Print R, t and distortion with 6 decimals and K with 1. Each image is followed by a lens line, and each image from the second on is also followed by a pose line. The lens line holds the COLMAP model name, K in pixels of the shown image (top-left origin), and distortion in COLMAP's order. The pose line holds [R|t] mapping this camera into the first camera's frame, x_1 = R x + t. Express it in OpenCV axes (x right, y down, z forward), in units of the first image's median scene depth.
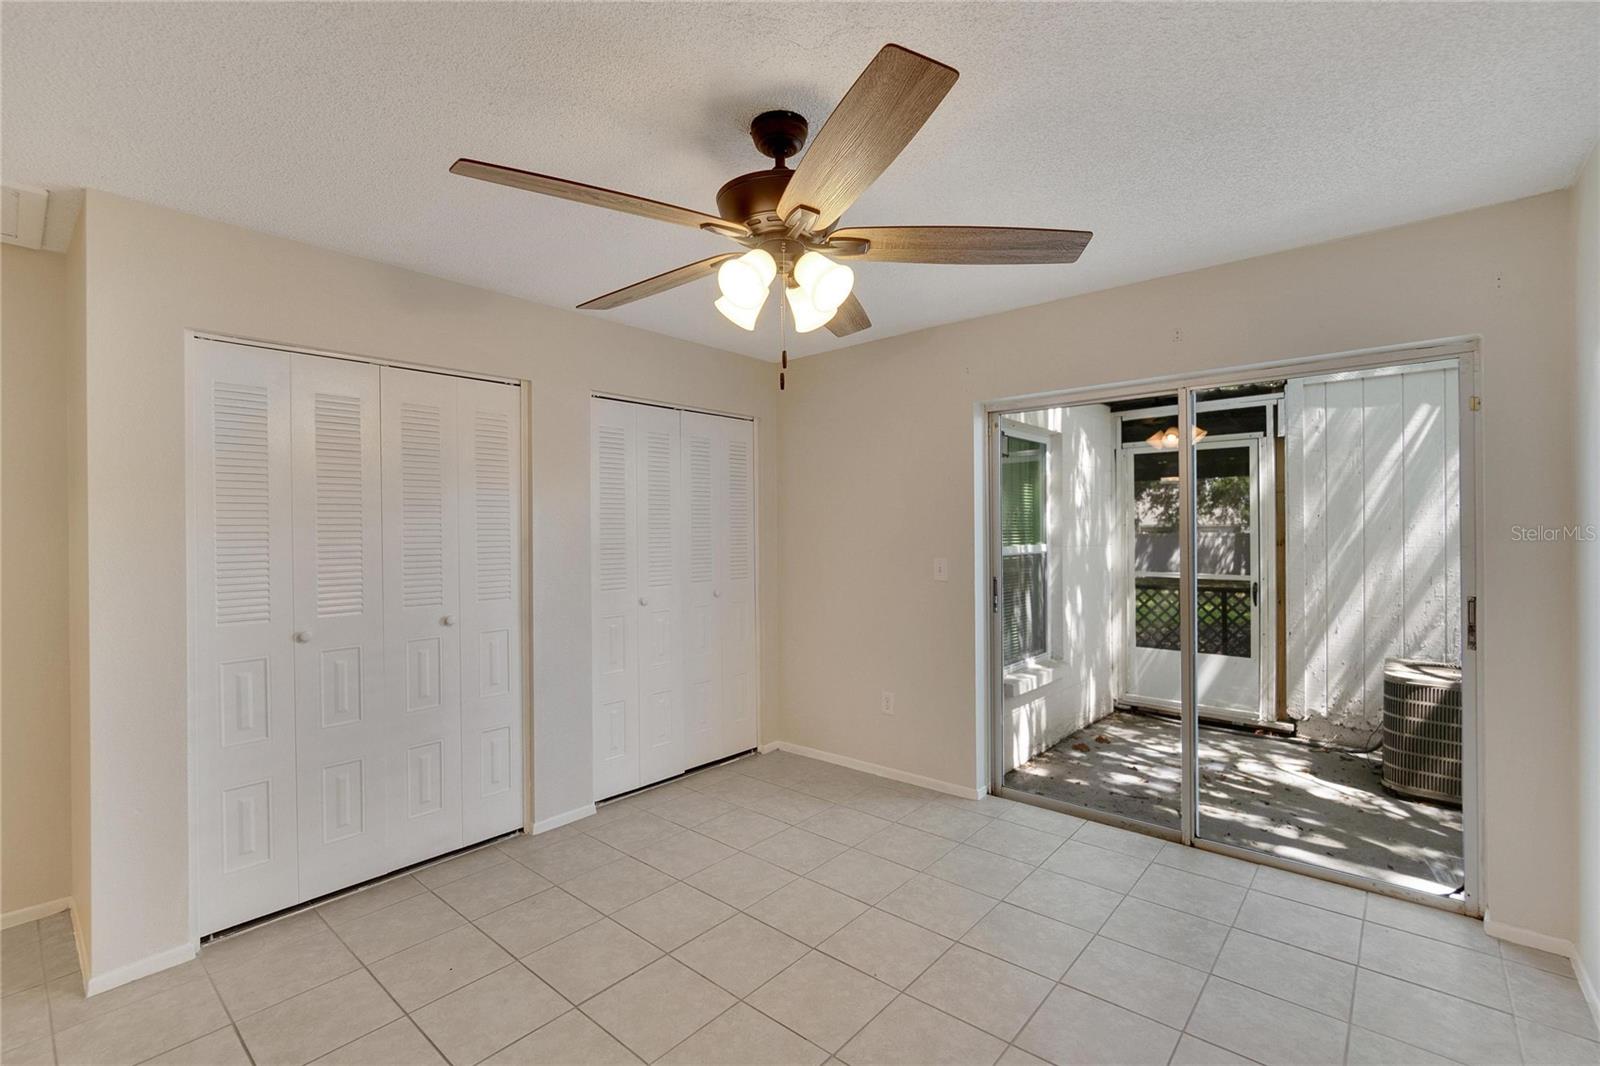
lens RADIAL K [[726.0, 0, 793.5], [0, 726.0, 534.5], [0, 0, 1]] dist [-0.000110, -0.000040]
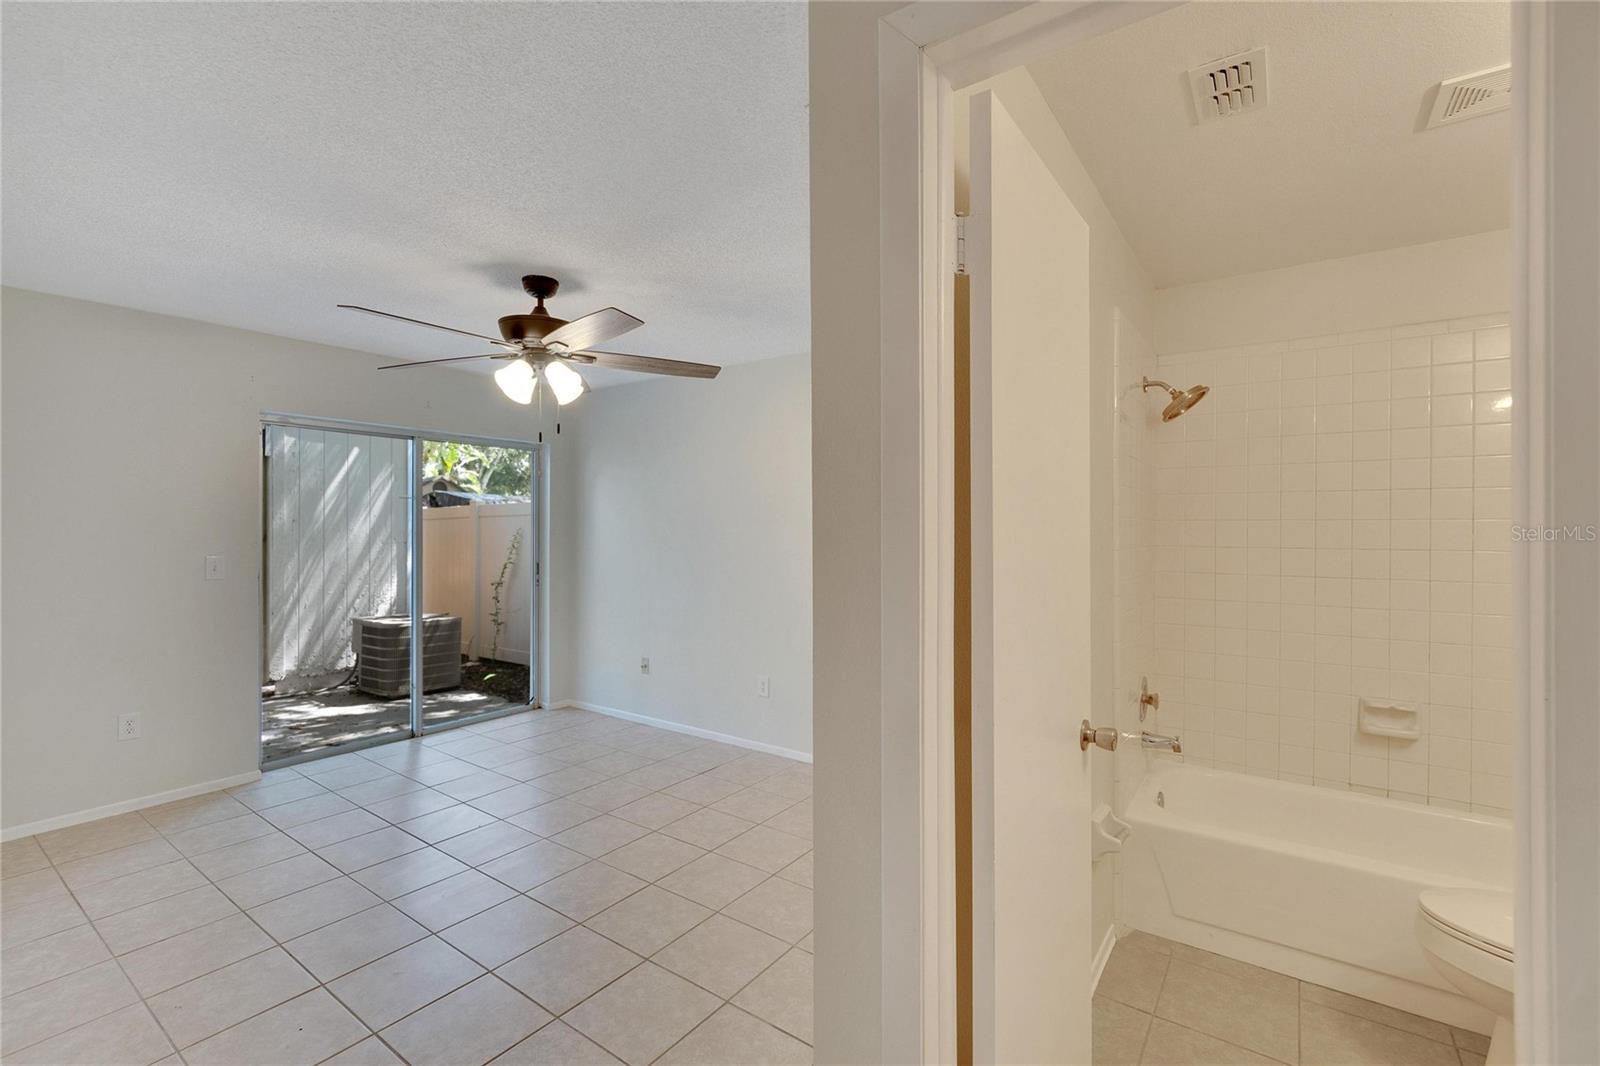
lens RADIAL K [[704.3, 0, 785.8], [0, 704.3, 533.6], [0, 0, 1]] dist [-0.003137, 0.000032]
pose [[-0.086835, 0.002756, 0.996219, -0.738792], [0.003203, 0.999992, -0.002487, 0.005056], [-0.996218, 0.002975, -0.086843, 0.270667]]
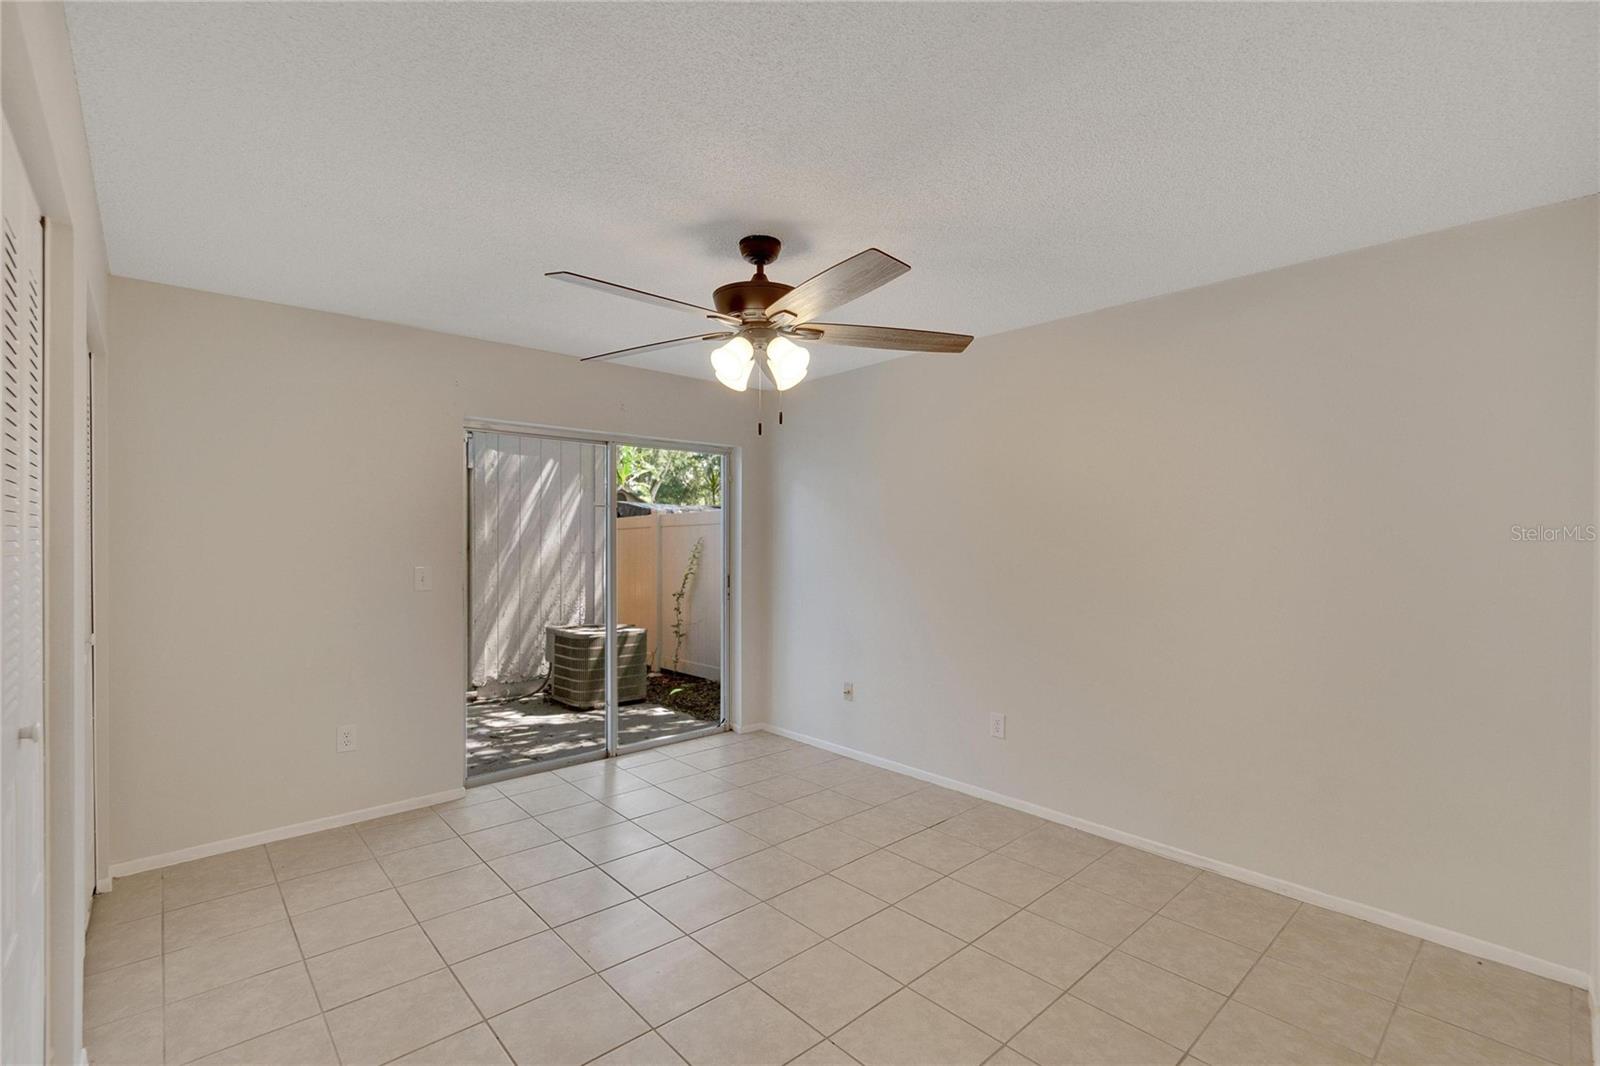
lens RADIAL K [[704.0, 0, 797.8], [0, 704.0, 545.6], [0, 0, 1]] dist [-0.001085, 0.000059]
pose [[0.112281, -0.000889, 0.993676, -0.606416], [0.002973, 0.999995, 0.000558, 0.003898], [-0.993672, 0.002891, 0.112283, 0.352941]]
